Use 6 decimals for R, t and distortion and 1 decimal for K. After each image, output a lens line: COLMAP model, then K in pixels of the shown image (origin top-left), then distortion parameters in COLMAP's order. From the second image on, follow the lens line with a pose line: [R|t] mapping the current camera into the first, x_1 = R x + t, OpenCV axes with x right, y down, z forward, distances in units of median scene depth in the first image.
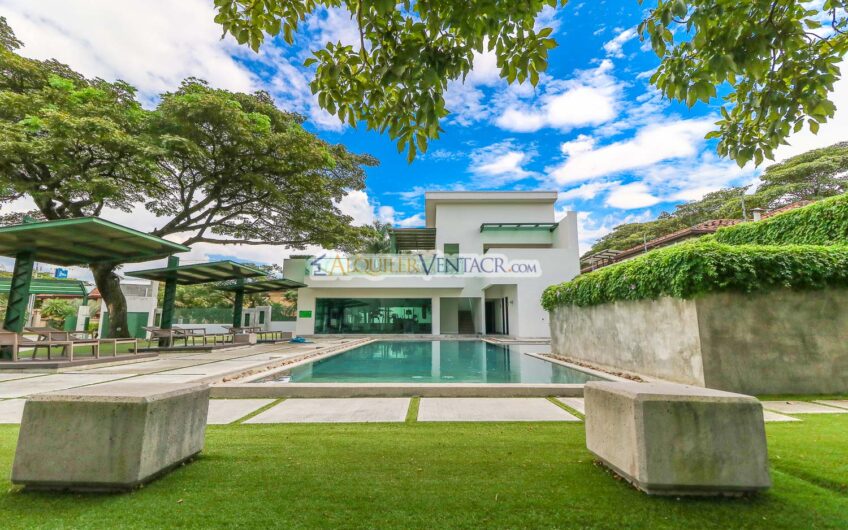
lens RADIAL K [[390.1, 0, 427.3], [0, 390.1, 255.8], [0, 0, 1]] dist [-0.000077, -0.000252]
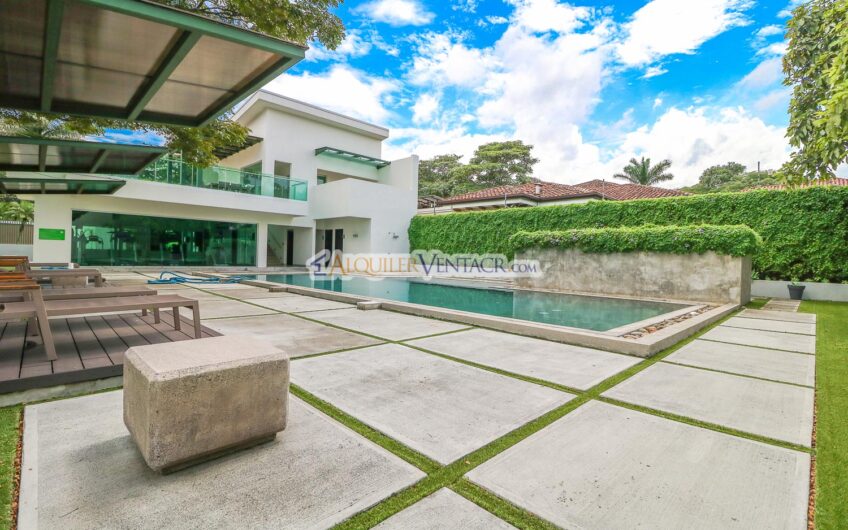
lens RADIAL K [[397.3, 0, 407.6], [0, 397.3, 266.2], [0, 0, 1]] dist [-0.002616, -0.012055]
pose [[0.709469, 0.003374, 0.704729, -0.369670], [-0.148532, 0.978242, 0.144848, 0.026591], [-0.688906, -0.207440, 0.694533, 0.175199]]
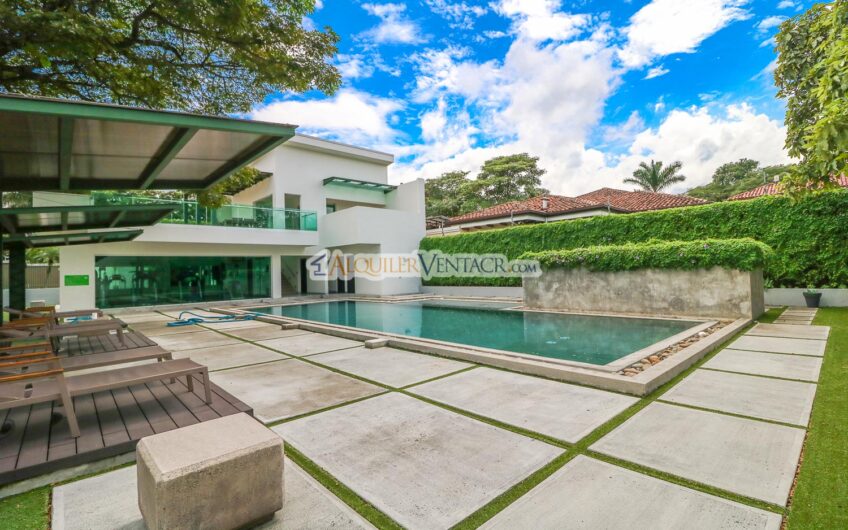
lens RADIAL K [[397.3, 0, 407.6], [0, 397.3, 266.2], [0, 0, 1]] dist [-0.002616, -0.012055]
pose [[0.736607, -0.014790, 0.676159, -0.368084], [-0.085390, 0.989727, 0.114672, 0.004411], [-0.670908, -0.142206, 0.727777, 0.164596]]
